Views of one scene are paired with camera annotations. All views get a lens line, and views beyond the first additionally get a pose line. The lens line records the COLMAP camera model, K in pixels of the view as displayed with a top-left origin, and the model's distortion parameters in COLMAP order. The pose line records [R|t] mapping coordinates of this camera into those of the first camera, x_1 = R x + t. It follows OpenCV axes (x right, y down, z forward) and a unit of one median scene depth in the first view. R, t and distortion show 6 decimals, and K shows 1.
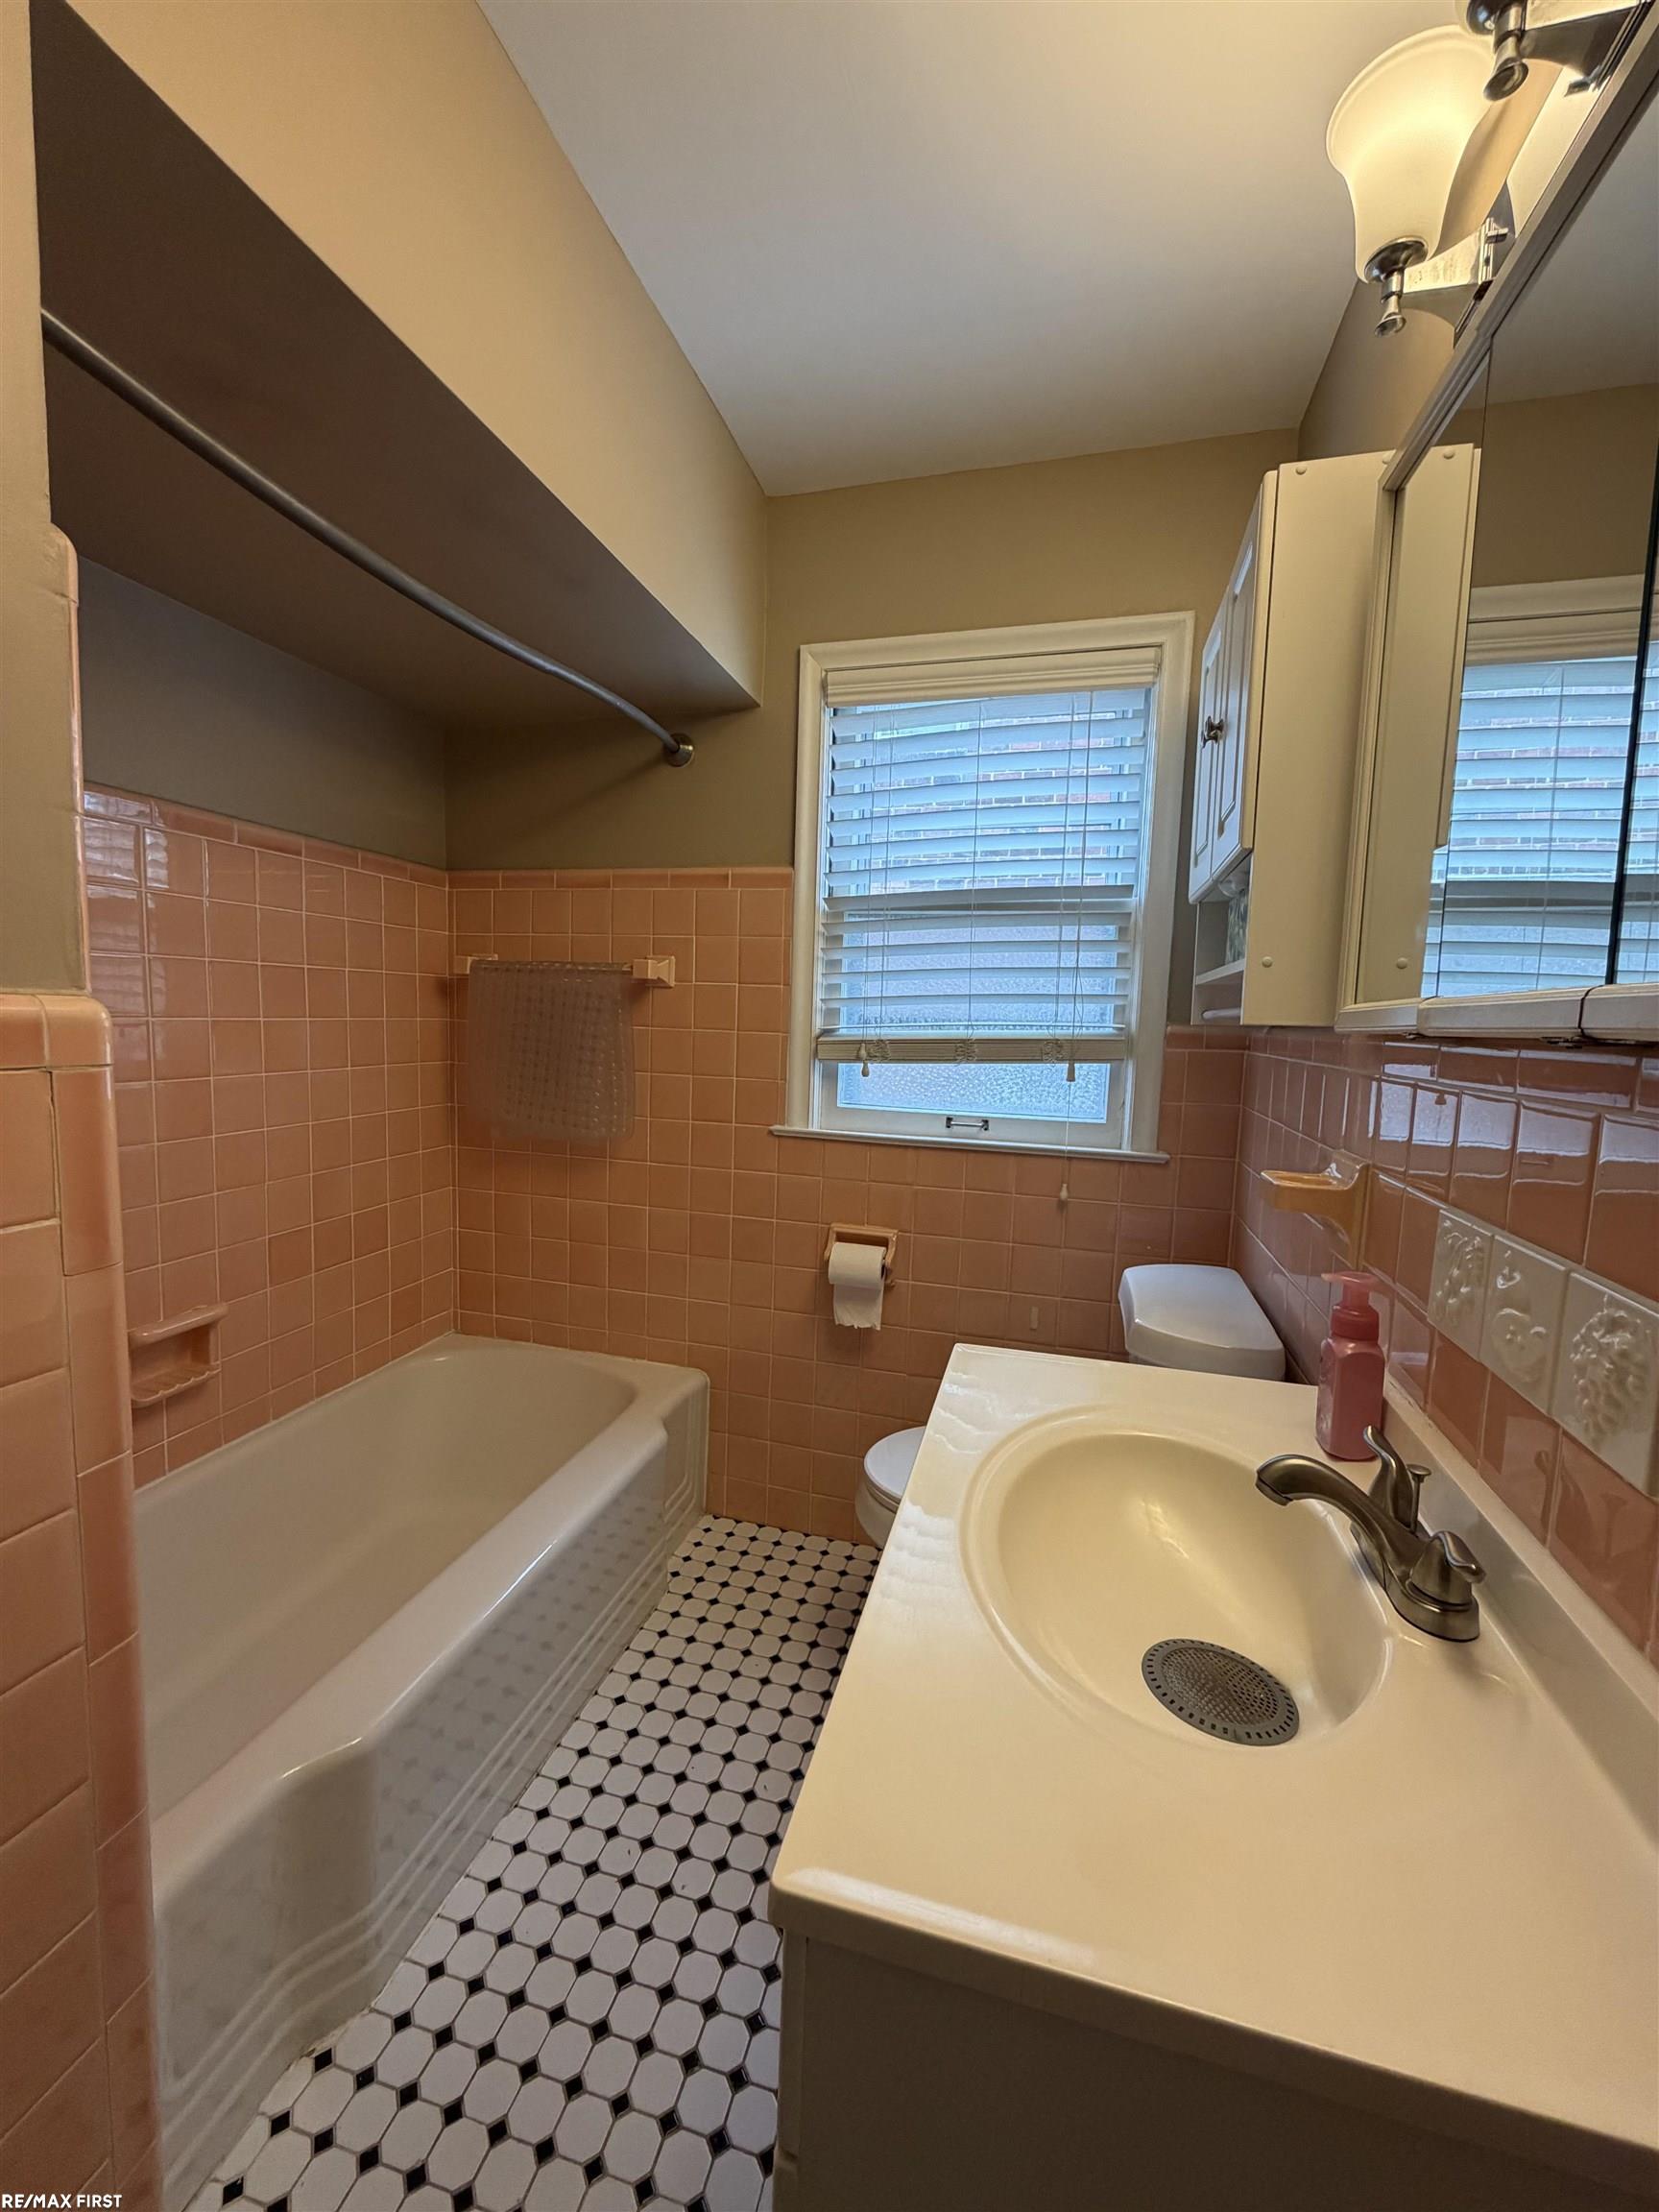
lens RADIAL K [[884.8, 0, 826.1], [0, 884.8, 1098.7], [0, 0, 1]] dist [-0.000367, 0.000233]
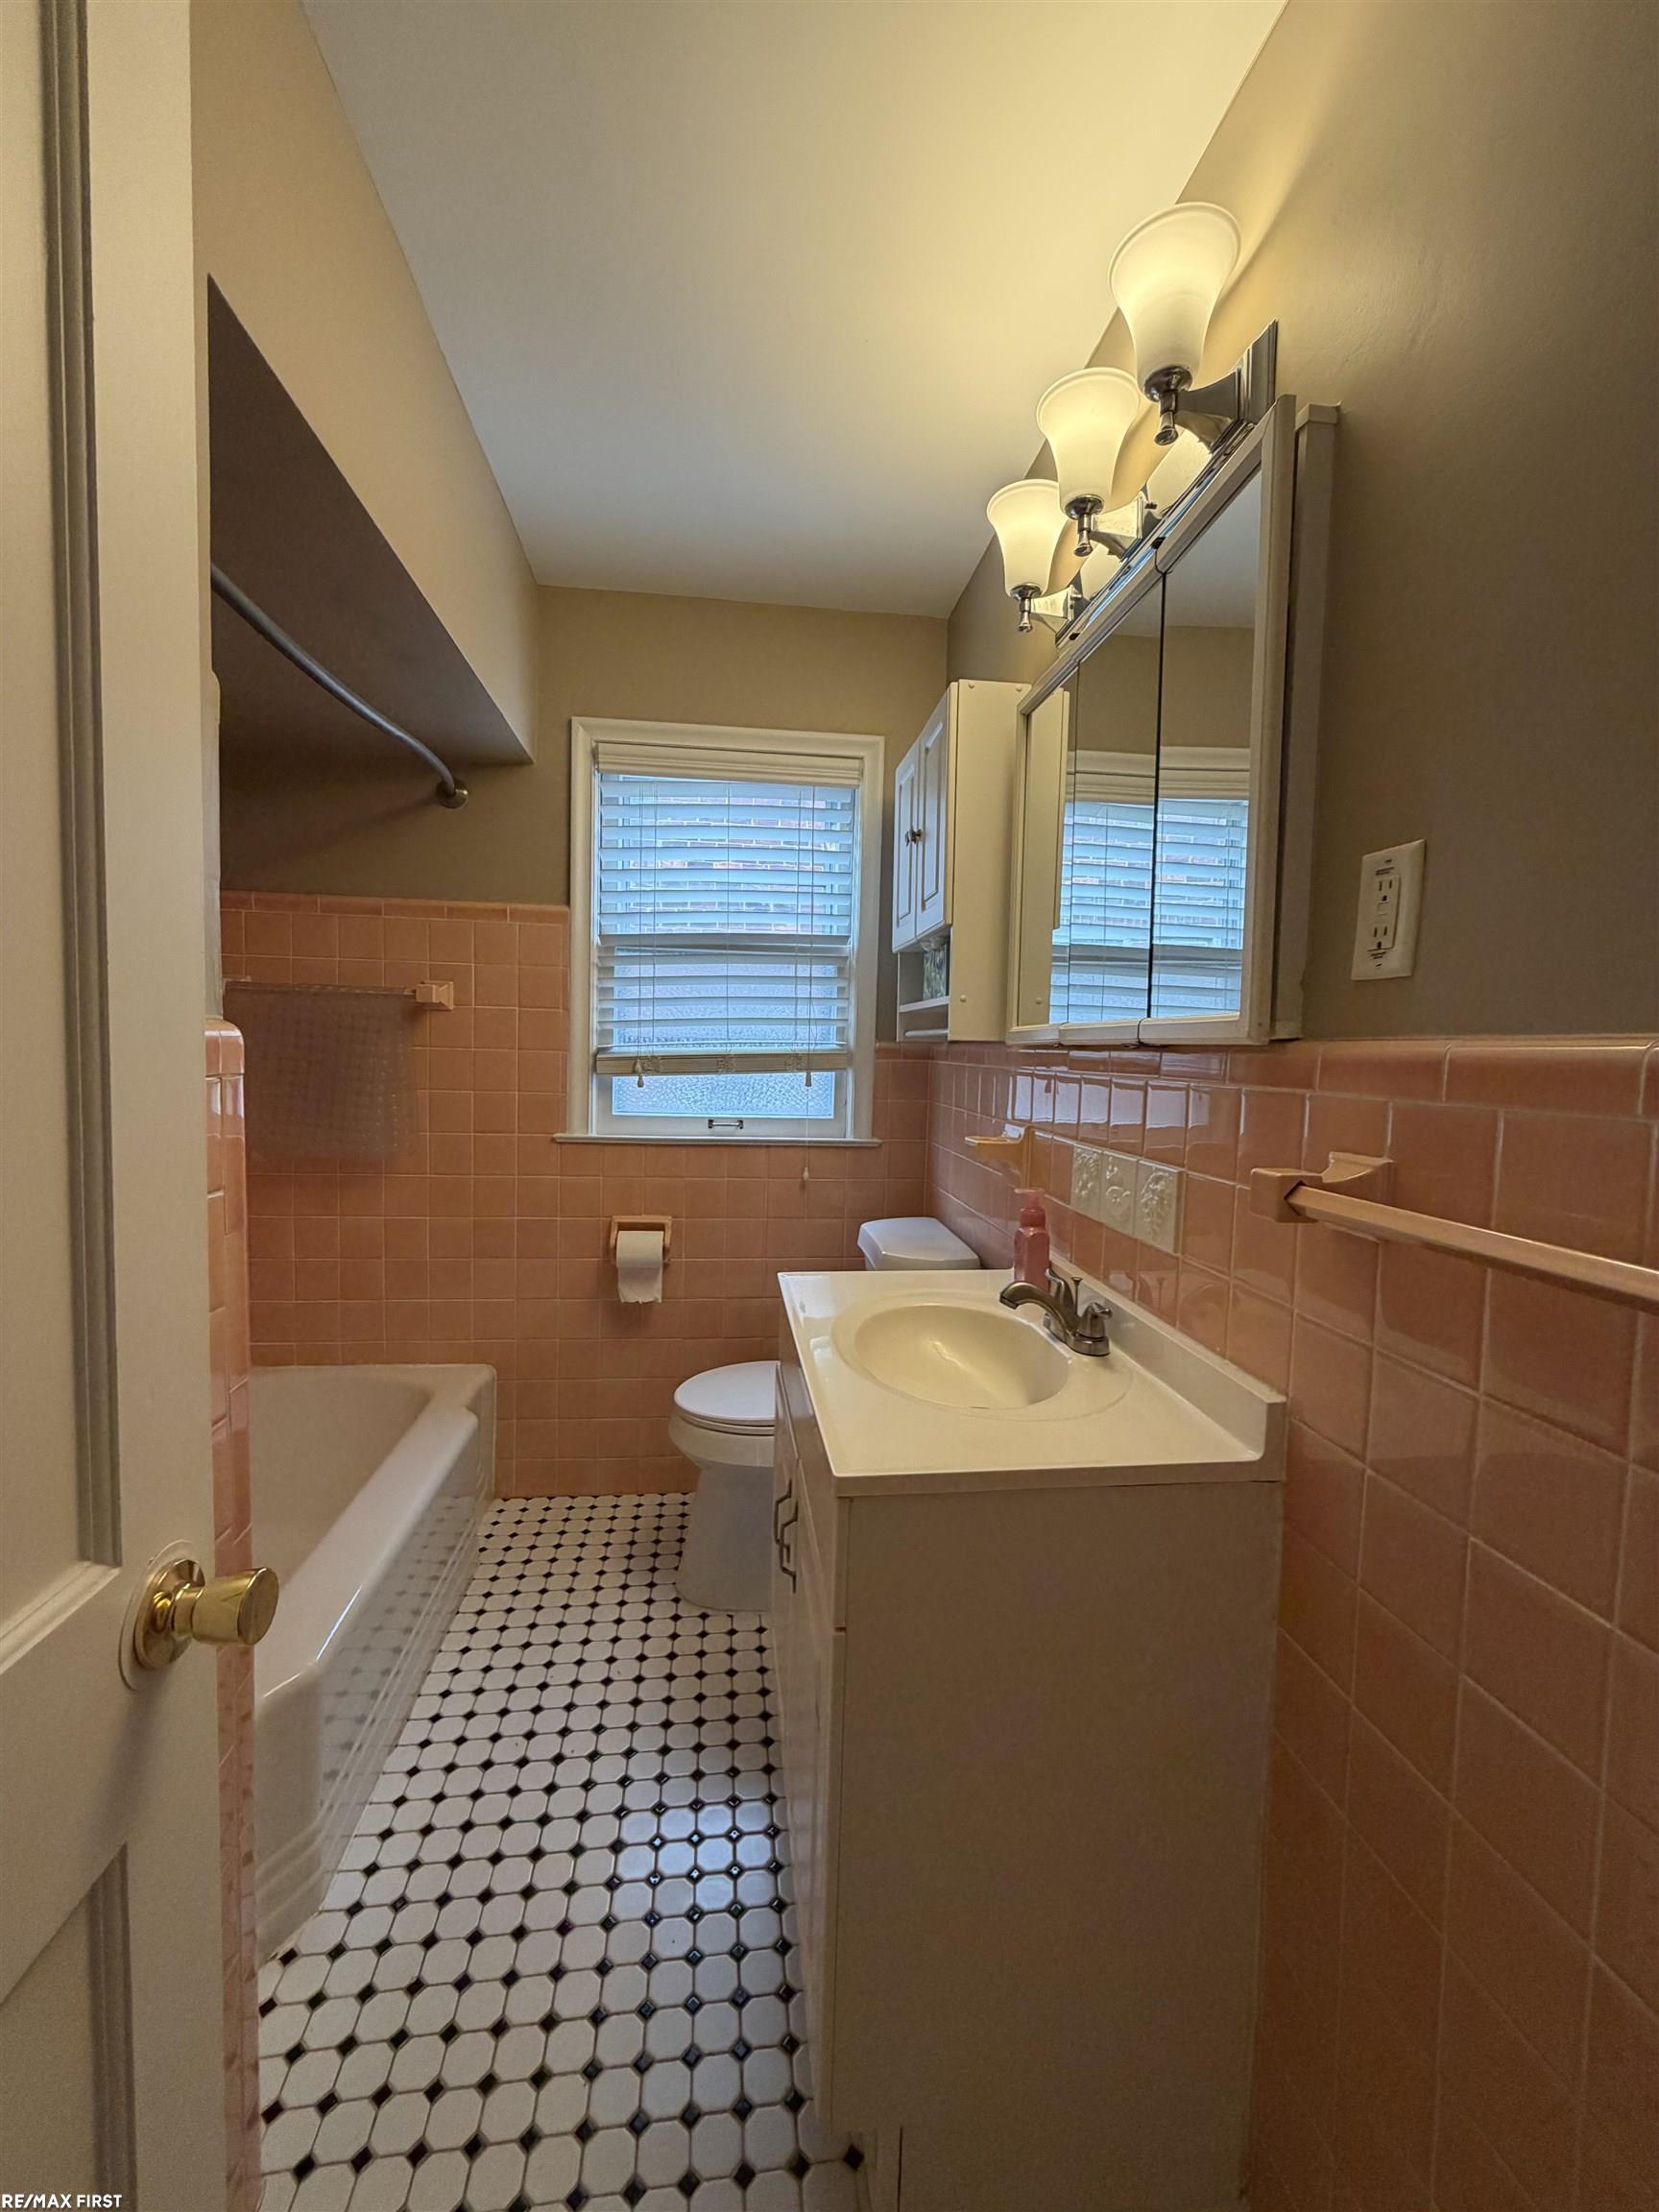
lens RADIAL K [[884.8, 0, 826.1], [0, 884.8, 1098.7], [0, 0, 1]] dist [-0.000367, 0.000233]
pose [[0.925202, -0.031241, 0.378187, -0.184328], [0.039890, 0.999091, -0.015056, 0.018557], [-0.377373, 0.029016, 0.925607, -0.192373]]
